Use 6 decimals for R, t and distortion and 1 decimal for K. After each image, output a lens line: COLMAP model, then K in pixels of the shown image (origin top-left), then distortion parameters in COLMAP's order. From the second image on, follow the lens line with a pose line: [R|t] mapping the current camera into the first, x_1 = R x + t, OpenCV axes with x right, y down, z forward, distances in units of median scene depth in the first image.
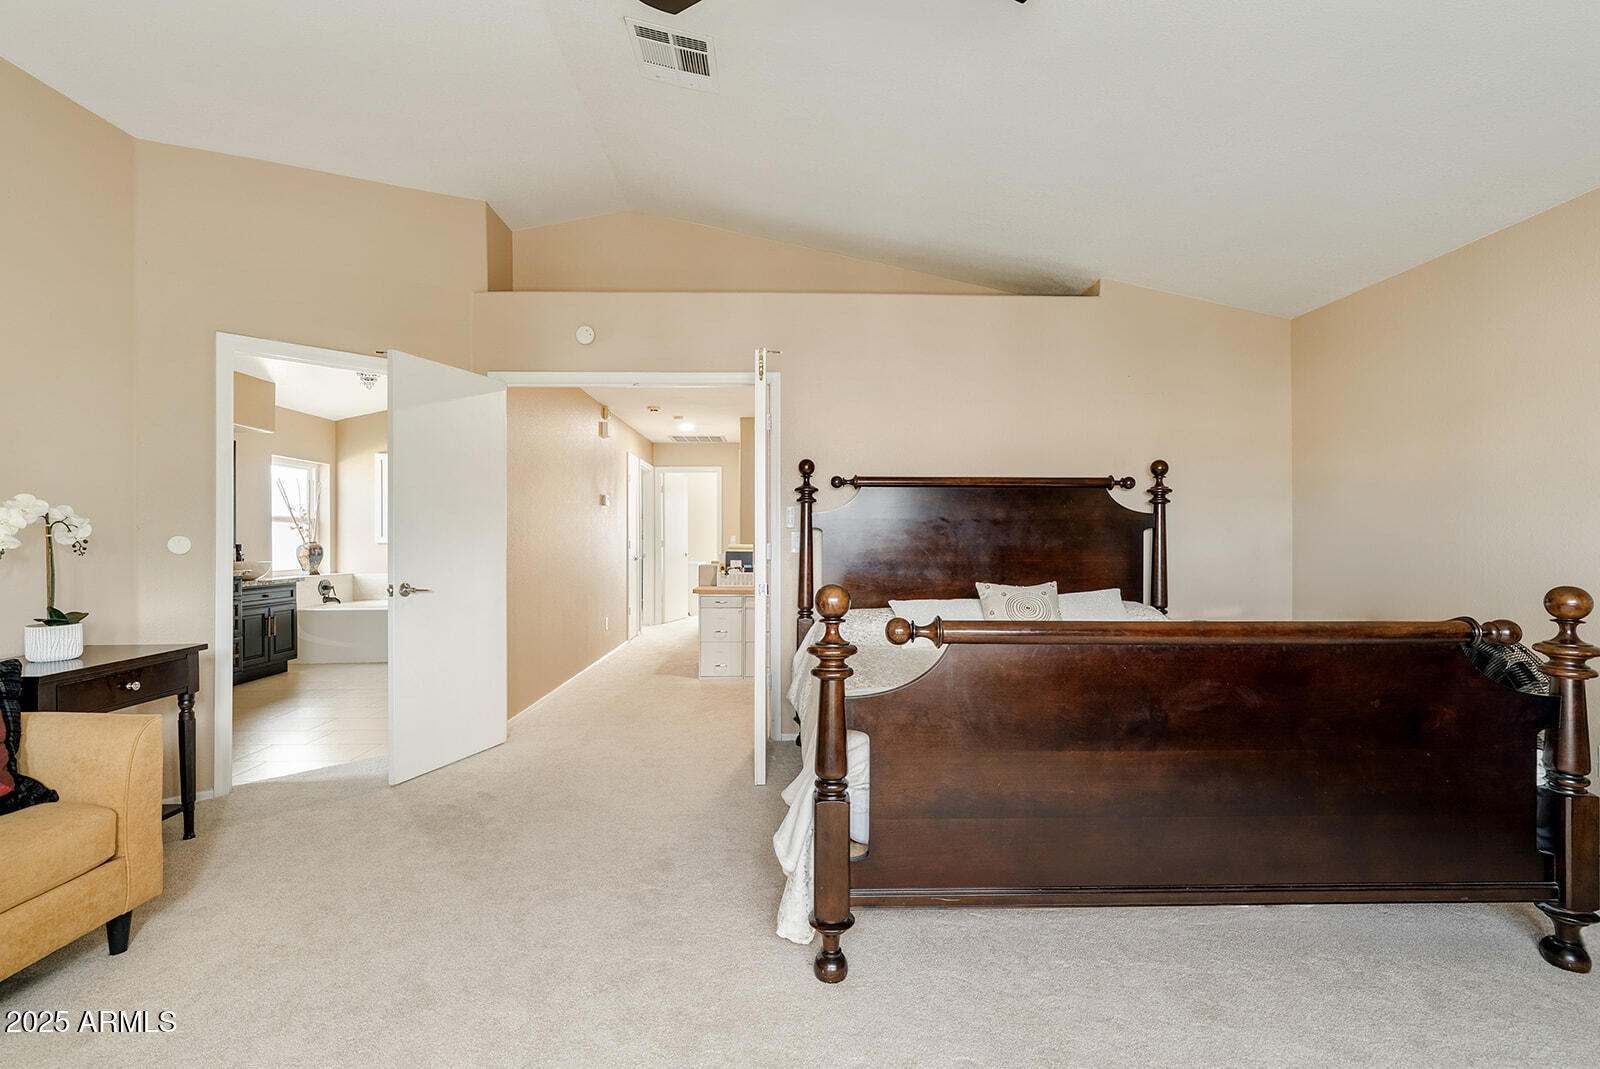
lens RADIAL K [[729.0, 0, 800.0], [0, 729.0, 534.5], [0, 0, 1]] dist [-0.000468, 0.000415]
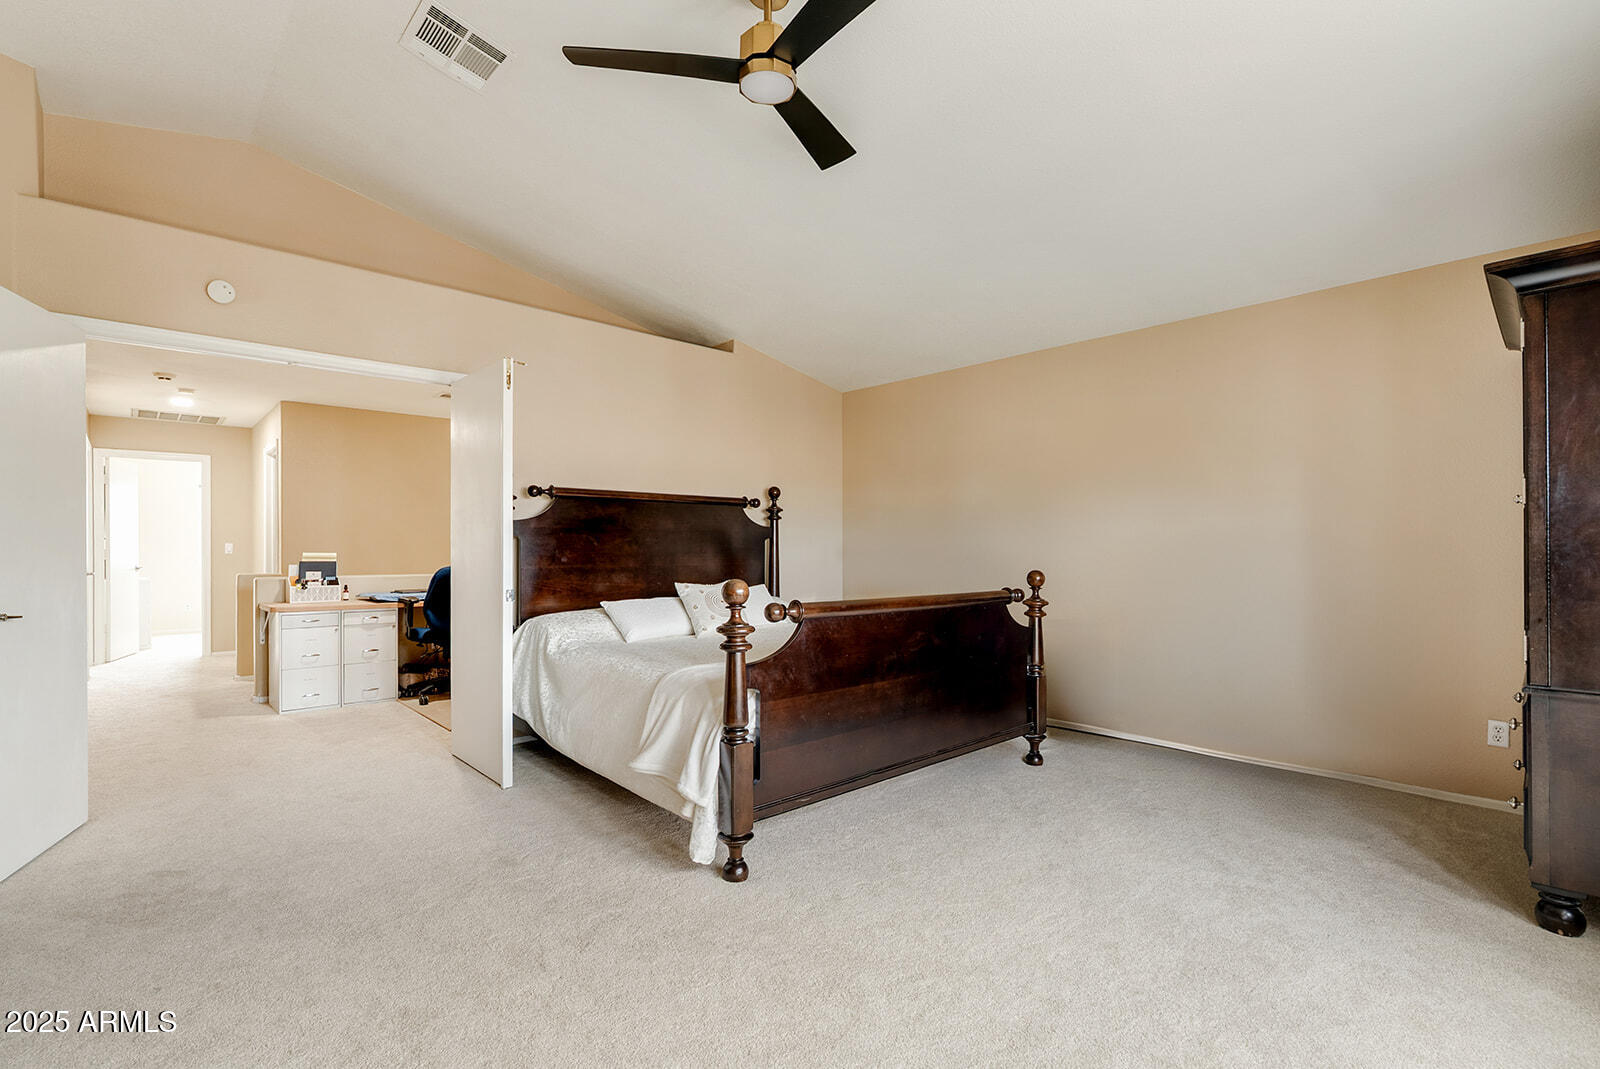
lens RADIAL K [[735.6, 0, 798.8], [0, 735.6, 548.8], [0, 0, 1]] dist [-0.001197, -0.000075]
pose [[0.752707, -0.001339, 0.658354, -0.544729], [-0.003474, 0.999976, 0.006006, 0.003367], [-0.658346, -0.006808, 0.752684, -0.047326]]
